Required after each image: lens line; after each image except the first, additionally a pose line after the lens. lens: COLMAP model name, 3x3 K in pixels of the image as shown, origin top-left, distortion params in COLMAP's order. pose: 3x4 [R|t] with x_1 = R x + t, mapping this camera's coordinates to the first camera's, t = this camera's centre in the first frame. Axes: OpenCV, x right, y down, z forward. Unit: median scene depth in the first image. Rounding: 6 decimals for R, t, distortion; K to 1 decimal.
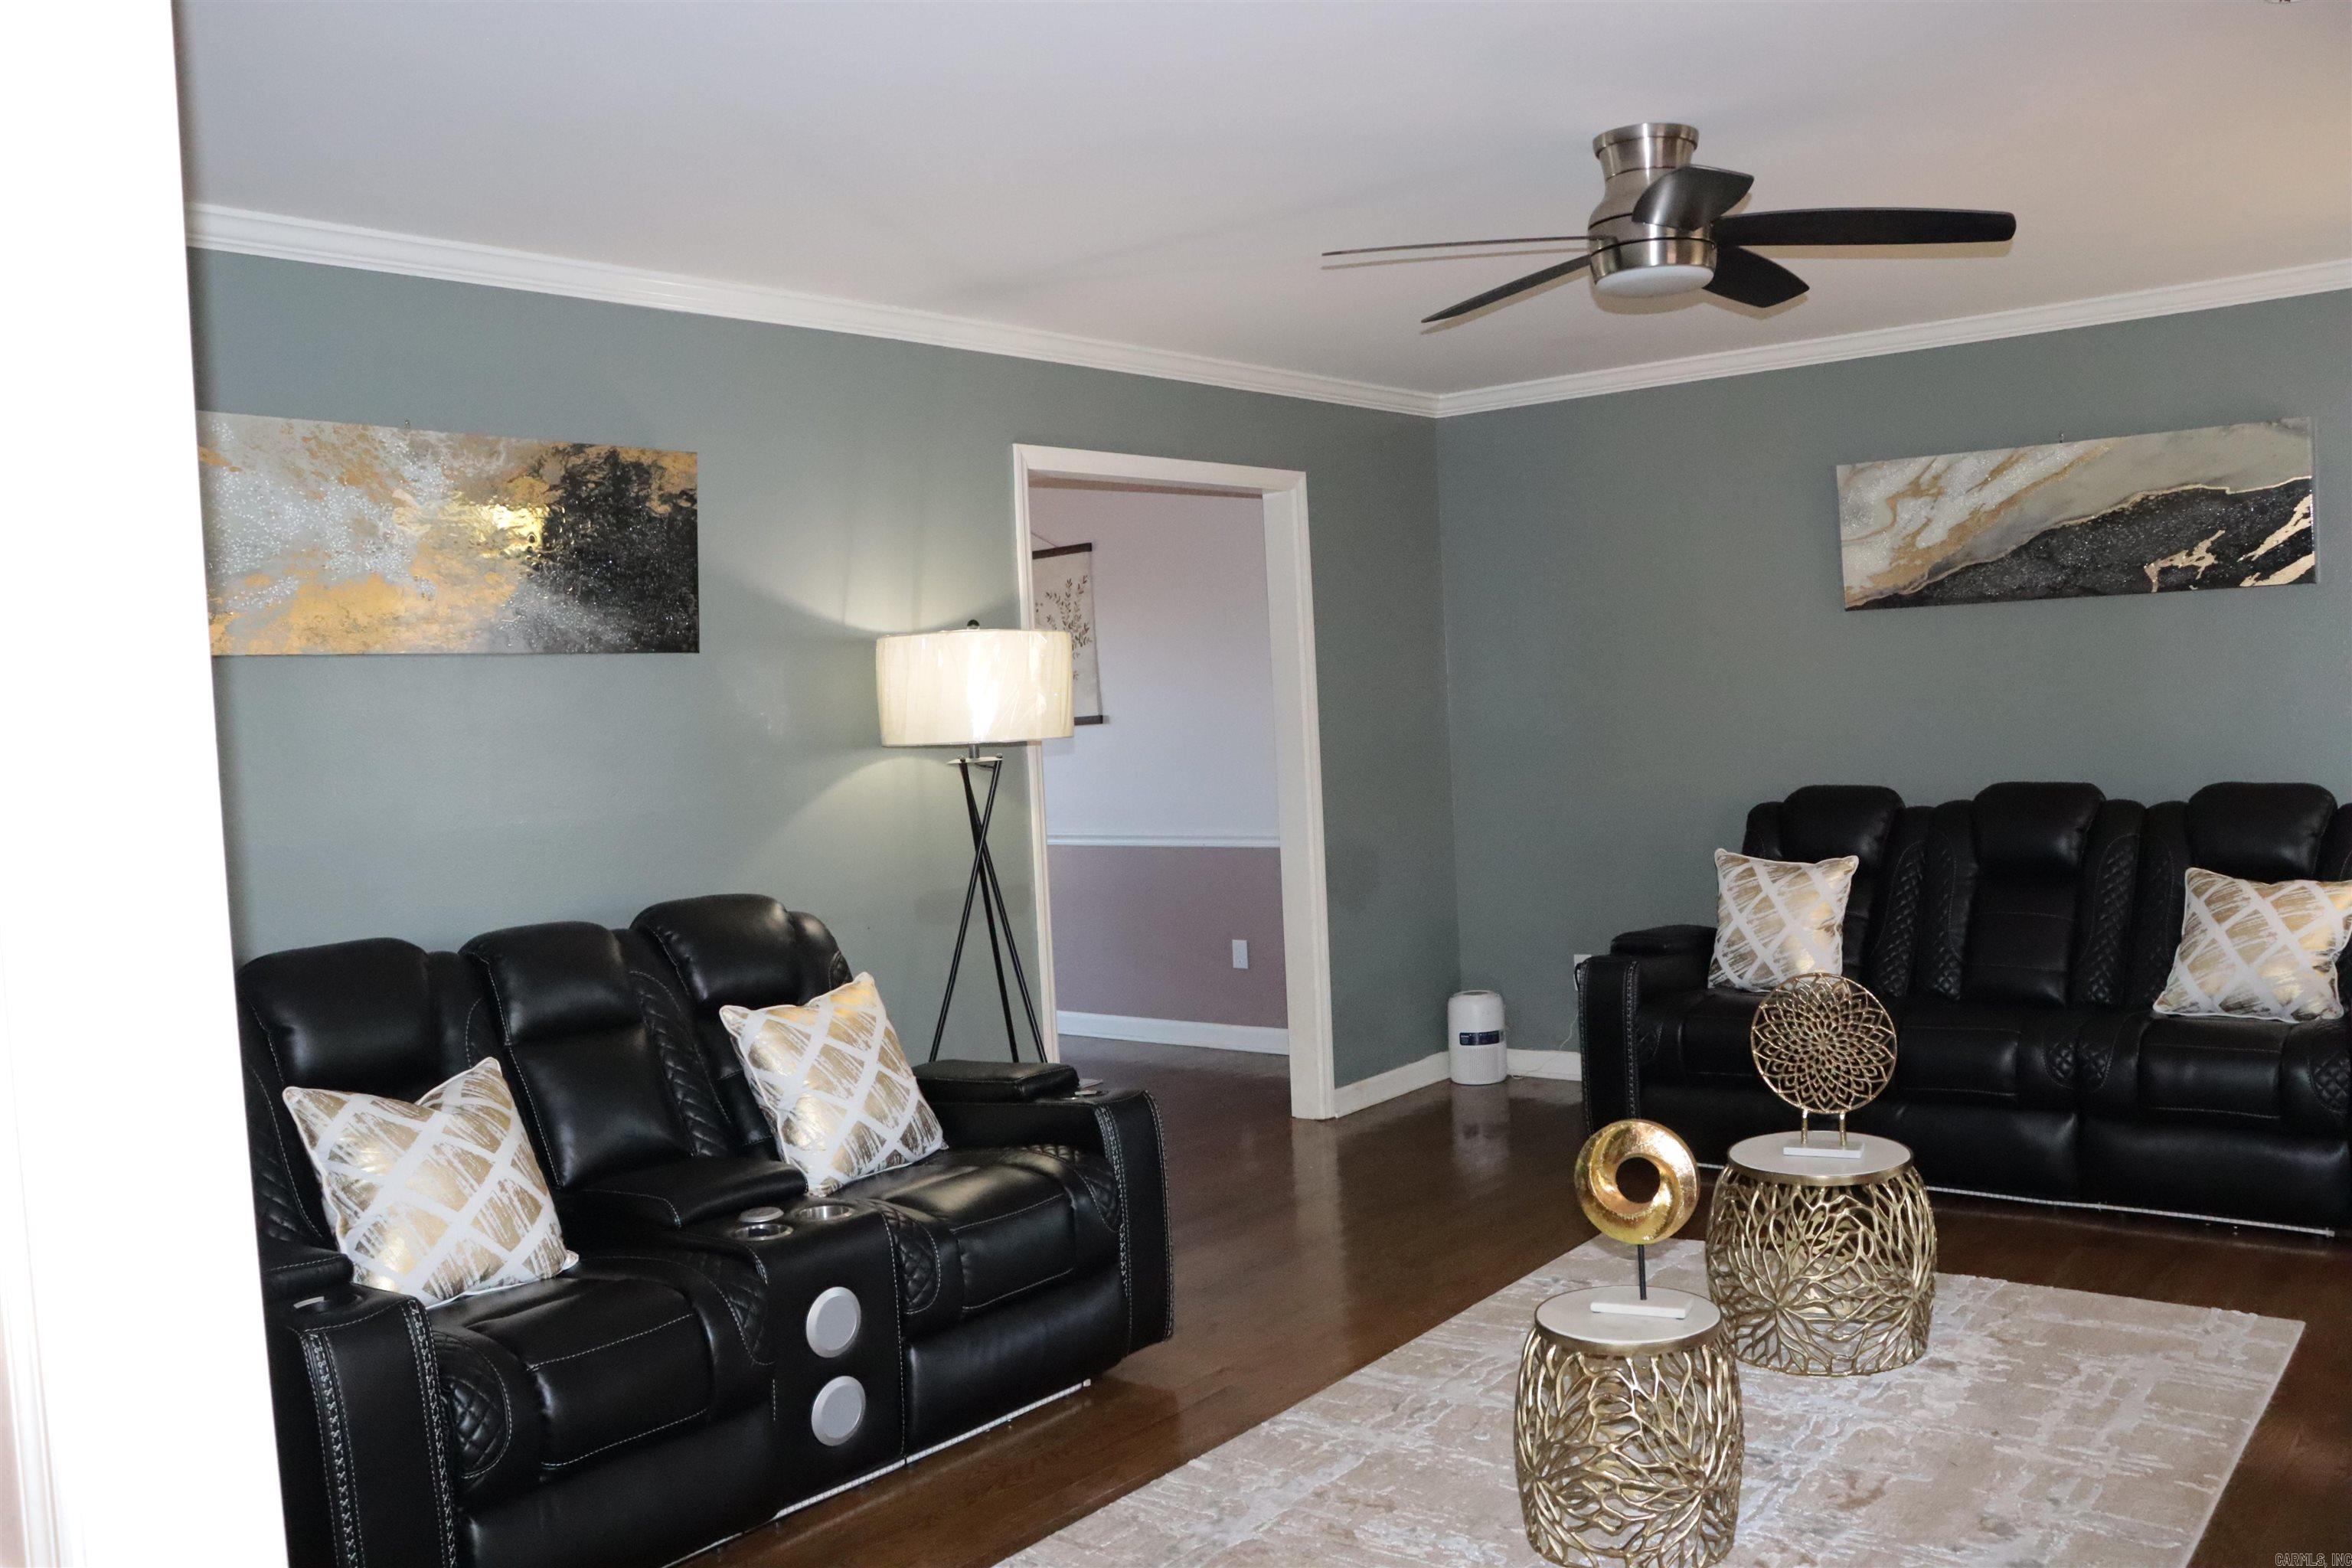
lens RADIAL K [[1939.8, 0, 1175.0], [0, 1939.8, 792.4], [0, 0, 1]] dist [-0.140740, 0.084770]
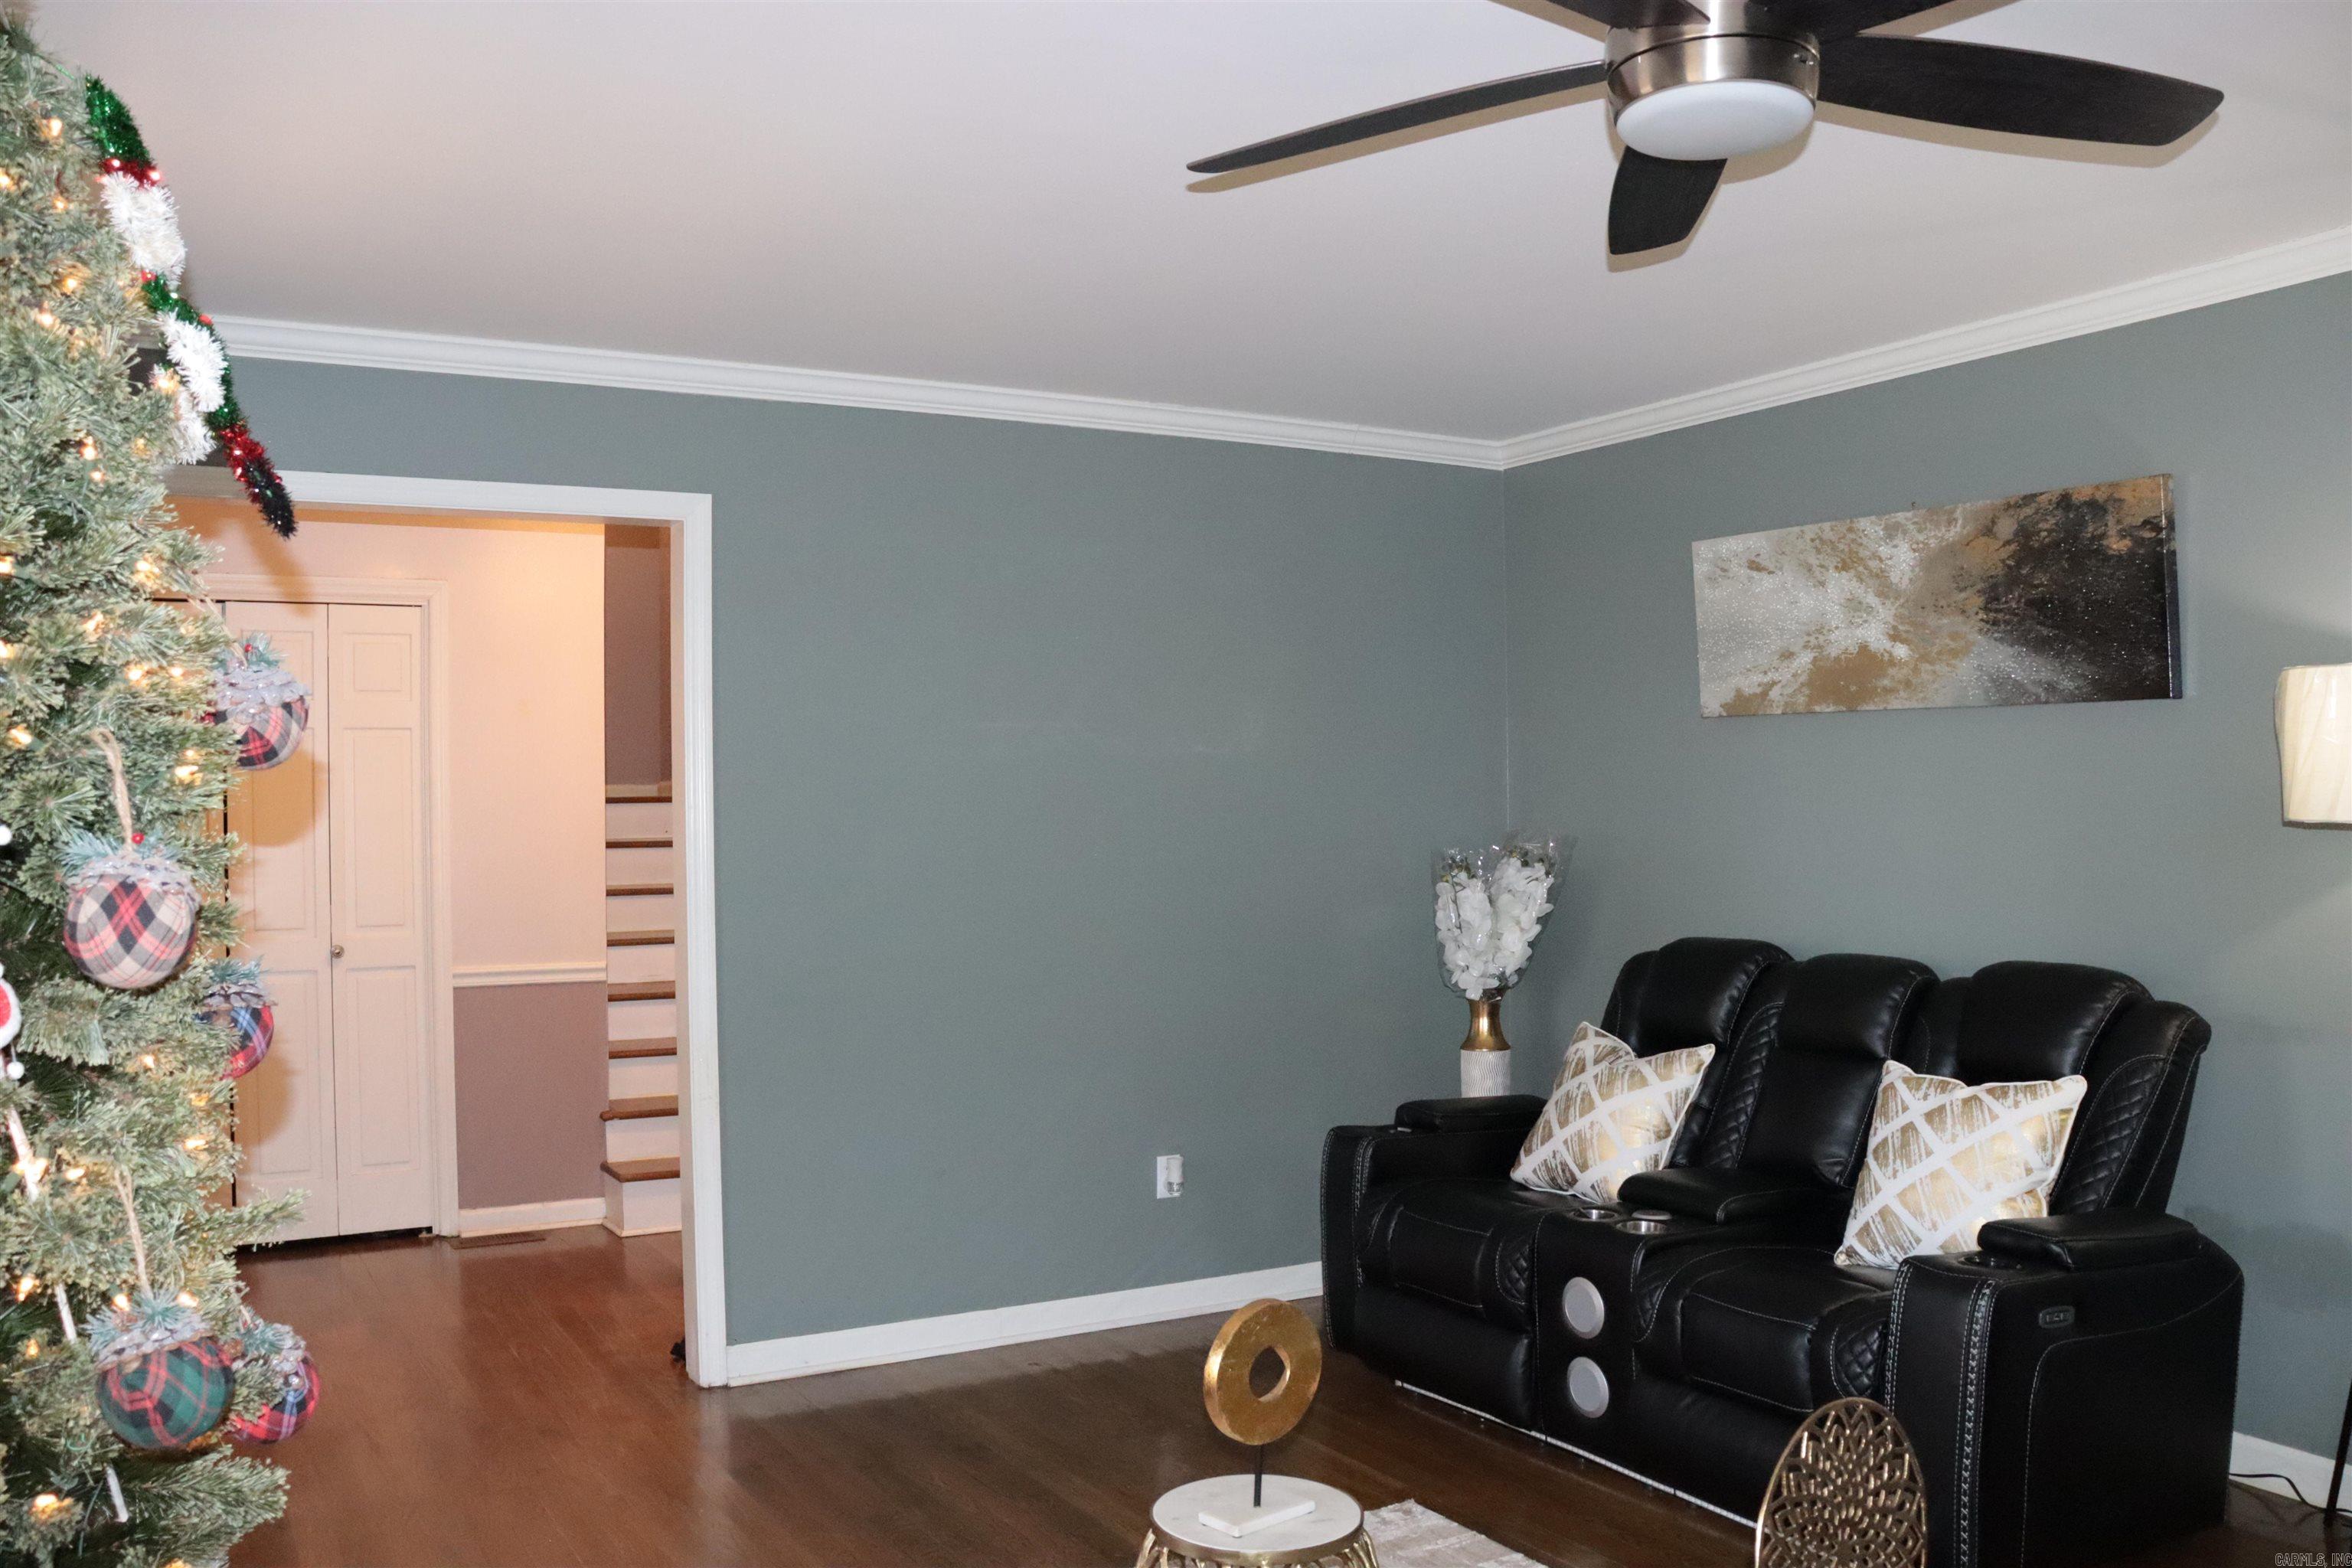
lens RADIAL K [[1939.8, 0, 1176.0], [0, 1939.8, 790.4], [0, 0, 1]] dist [-0.140740, 0.084770]
pose [[-0.349222, 0.047220, -0.935850, 0.800767], [-0.015346, 0.998307, 0.056099, -0.078740], [0.936914, 0.033953, -0.347906, 0.957707]]
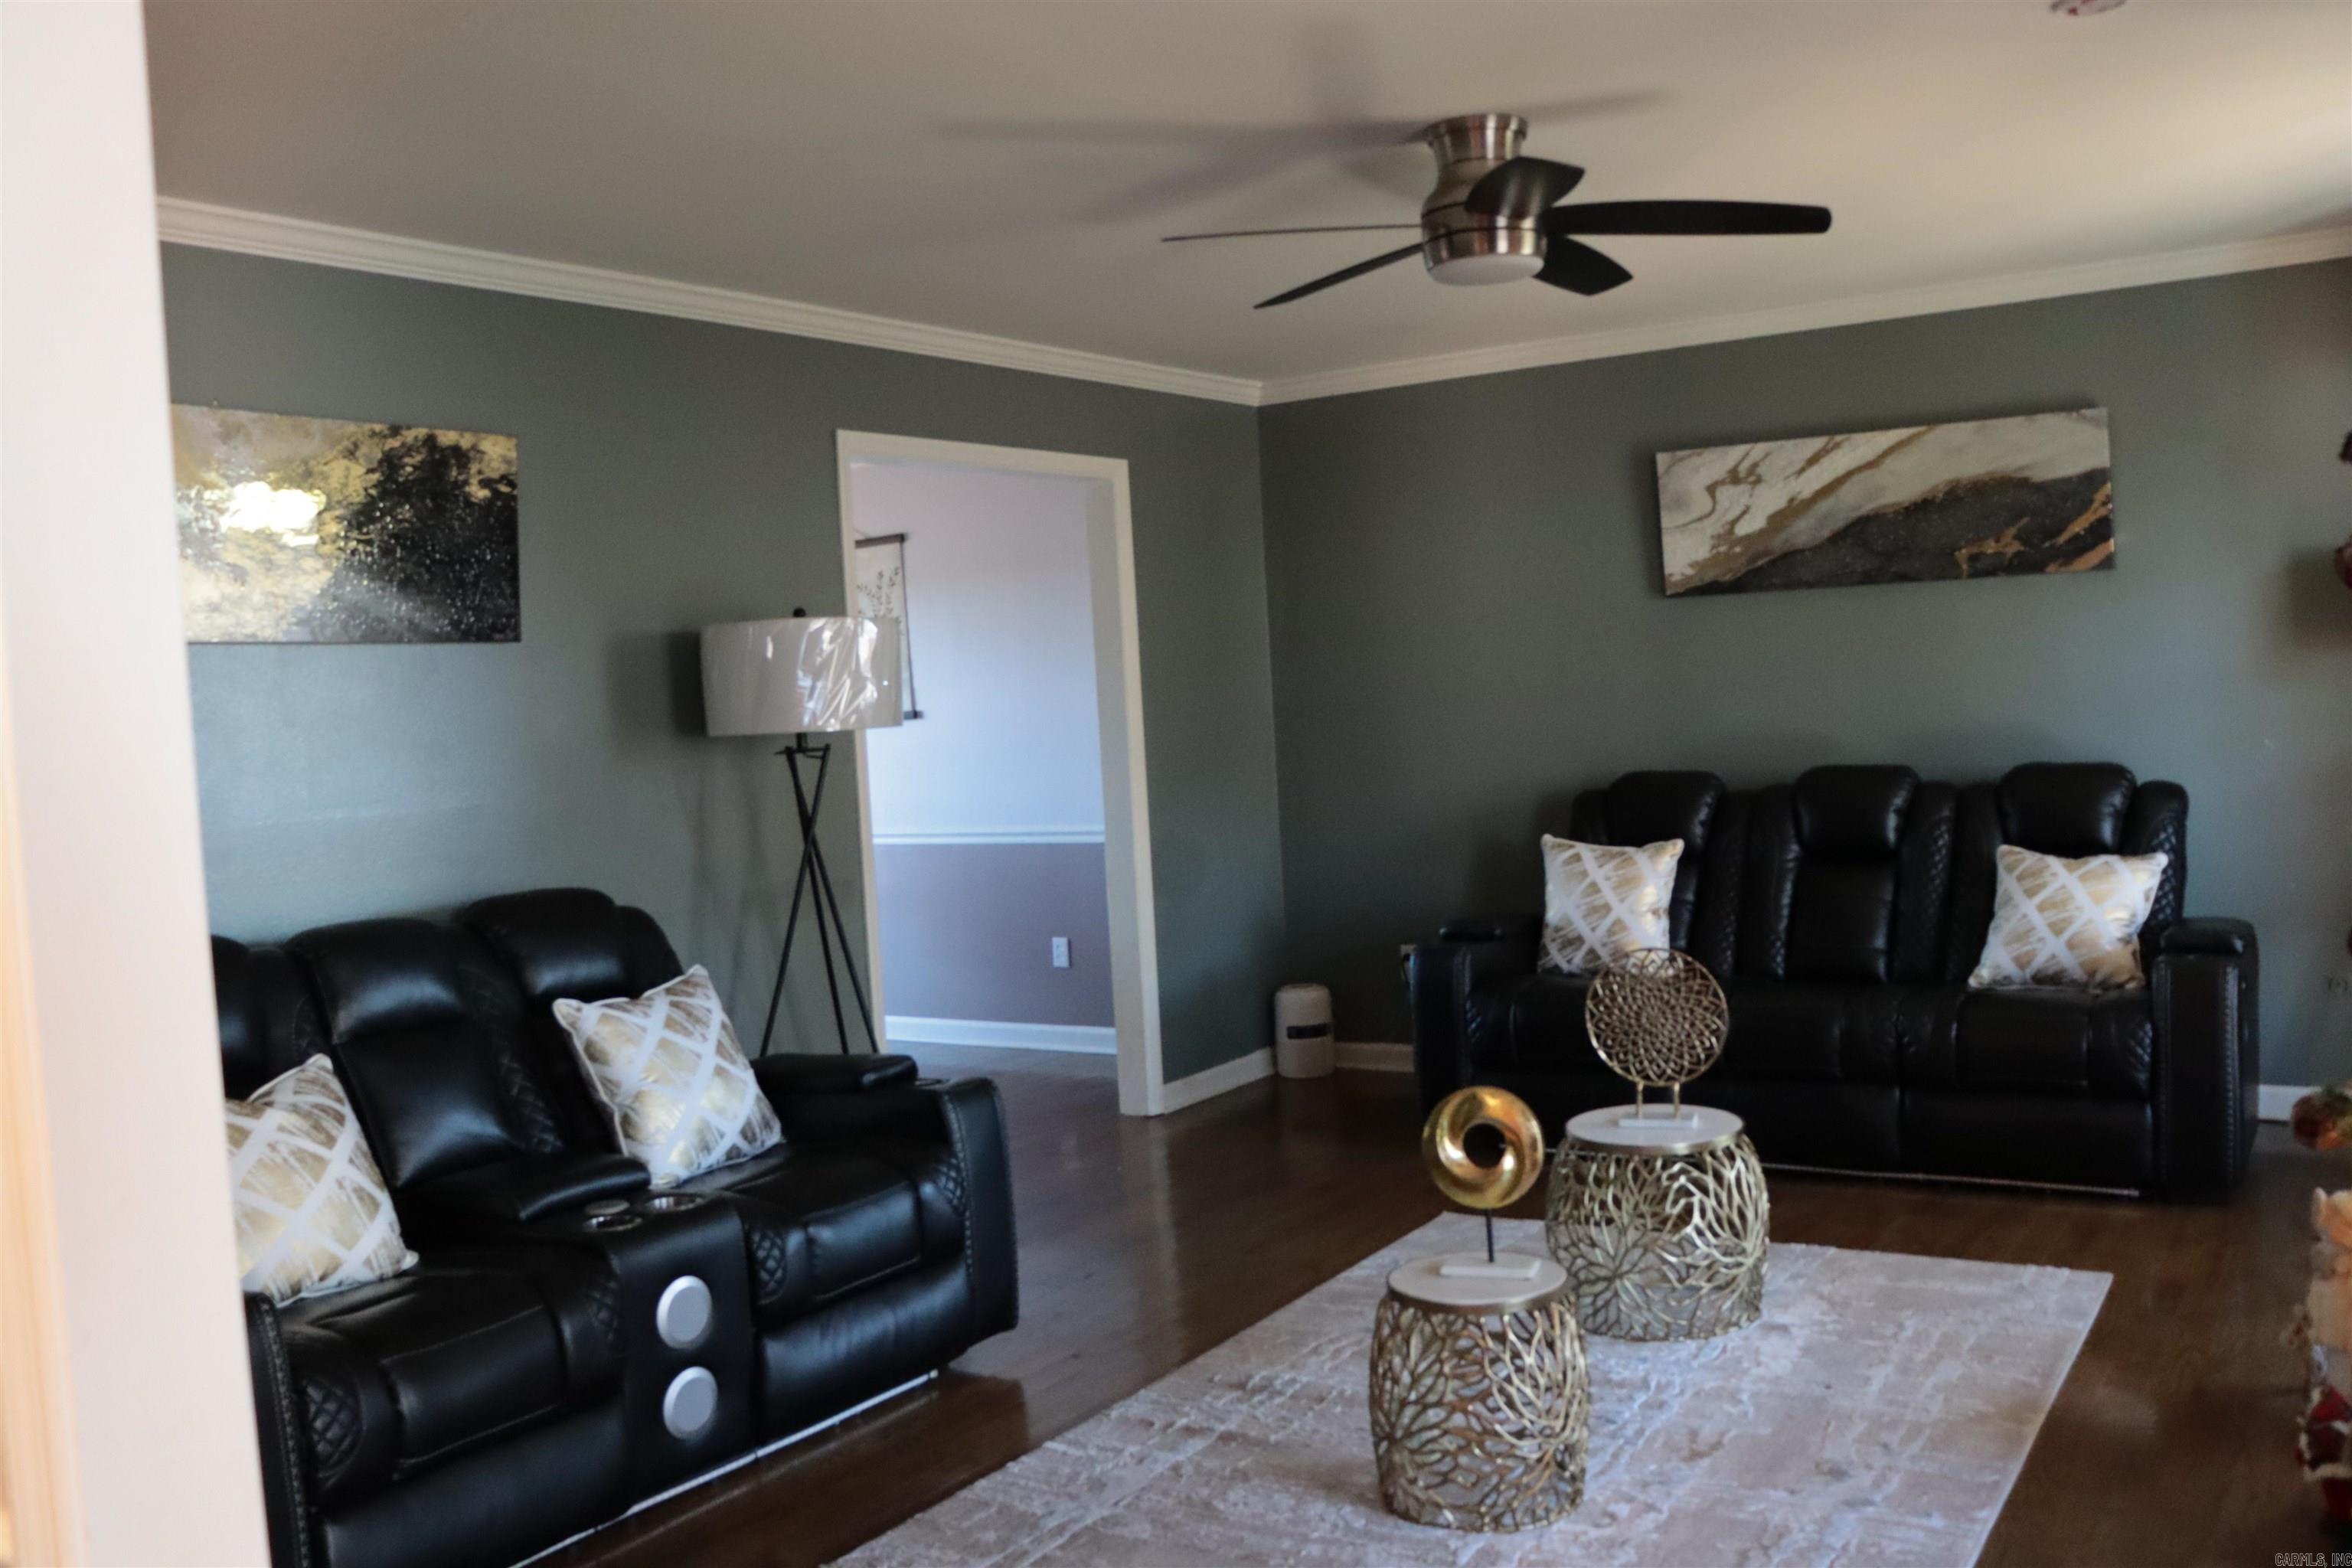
lens RADIAL K [[2014.1, 0, 1170.5], [0, 2014.1, 795.7], [0, 0, 1]] dist [-0.128804, 0.017645]
pose [[0.995084, -0.011005, 0.098426, -0.021567], [0.011151, 0.999937, -0.000932, 0.010976], [-0.098409, 0.002025, 0.995144, -0.035713]]
